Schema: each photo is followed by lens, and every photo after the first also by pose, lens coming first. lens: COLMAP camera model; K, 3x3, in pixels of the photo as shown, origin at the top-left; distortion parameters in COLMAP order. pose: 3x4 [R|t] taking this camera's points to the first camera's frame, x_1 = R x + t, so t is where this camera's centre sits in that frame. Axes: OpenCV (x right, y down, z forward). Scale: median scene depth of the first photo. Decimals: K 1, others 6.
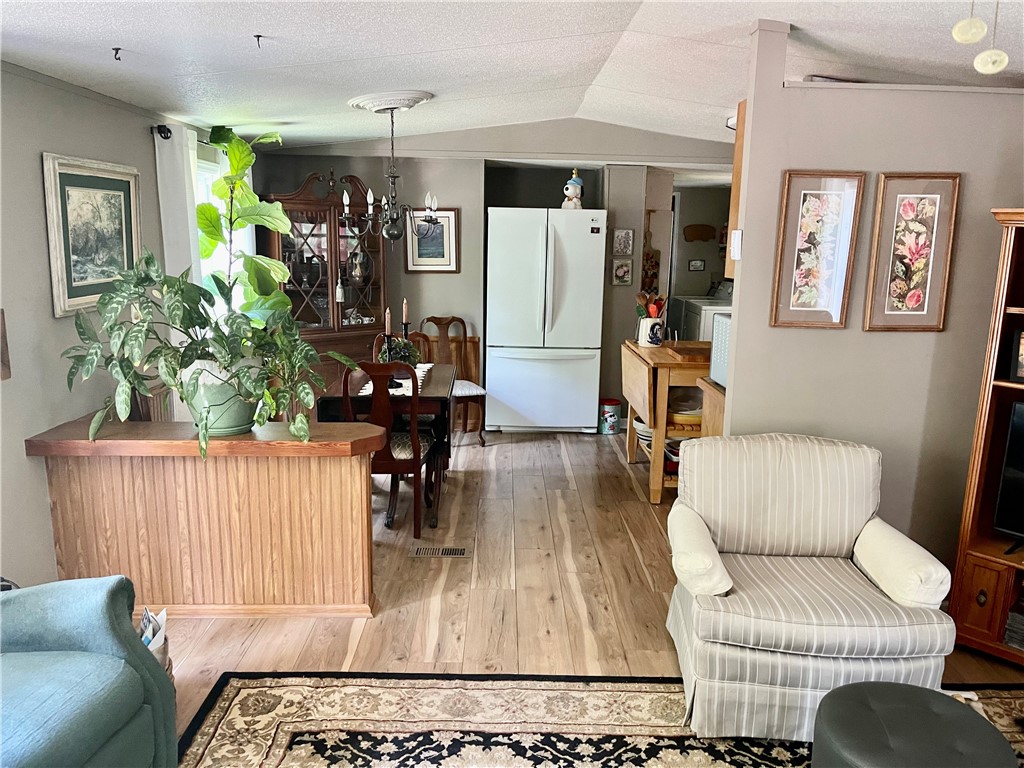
lens RADIAL K [[775.9, 0, 509.4], [0, 775.9, 387.5], [0, 0, 1]] dist [0.028535, -0.013065]
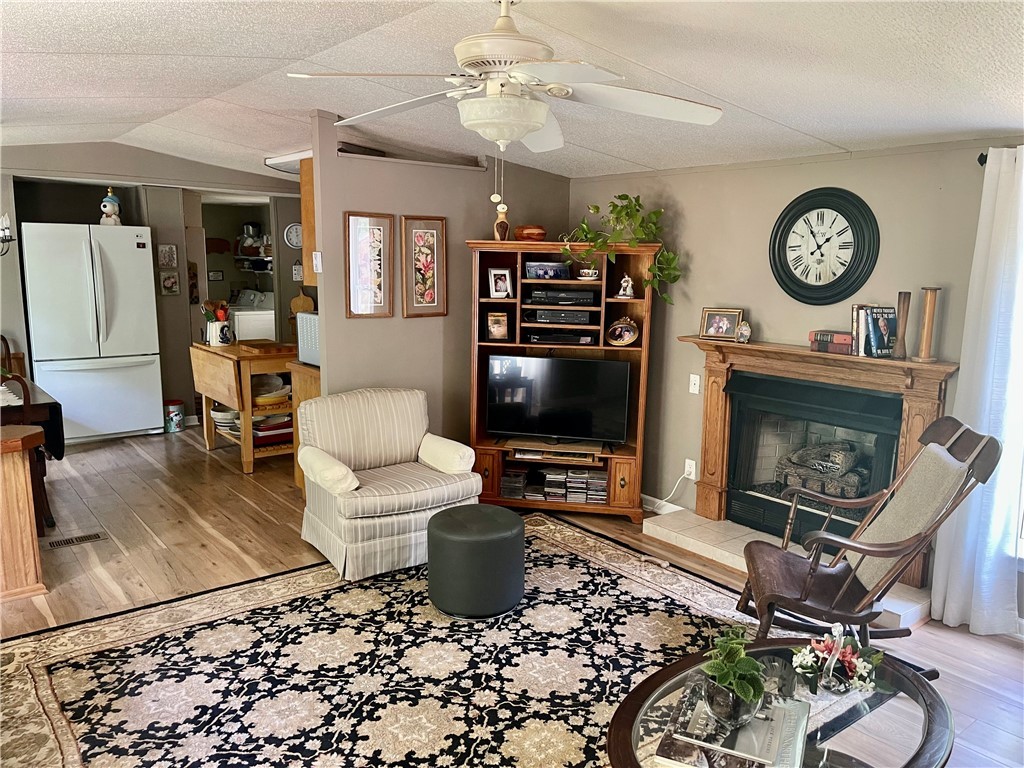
lens RADIAL K [[775.9, 0, 510.6], [0, 775.9, 386.5], [0, 0, 1]] dist [0.028535, -0.013065]
pose [[0.798404, -0.107479, 0.592452, -0.300667], [0.113866, 0.993137, 0.026720, 0.045587], [-0.591258, 0.046127, 0.805162, -0.352985]]
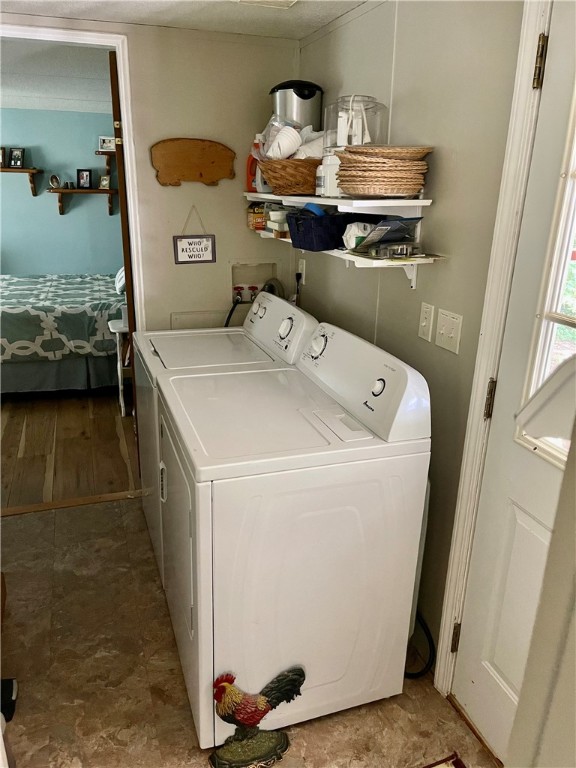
lens RADIAL K [[581.9, 0, 289.7], [0, 581.9, 381.3], [0, 0, 1]] dist [0.028535, -0.013065]
pose [[0.949082, -0.103352, 0.297593, 0.651396], [0.061261, 0.987168, 0.147466, -0.445627], [-0.309015, -0.121727, 0.943235, 2.373843]]
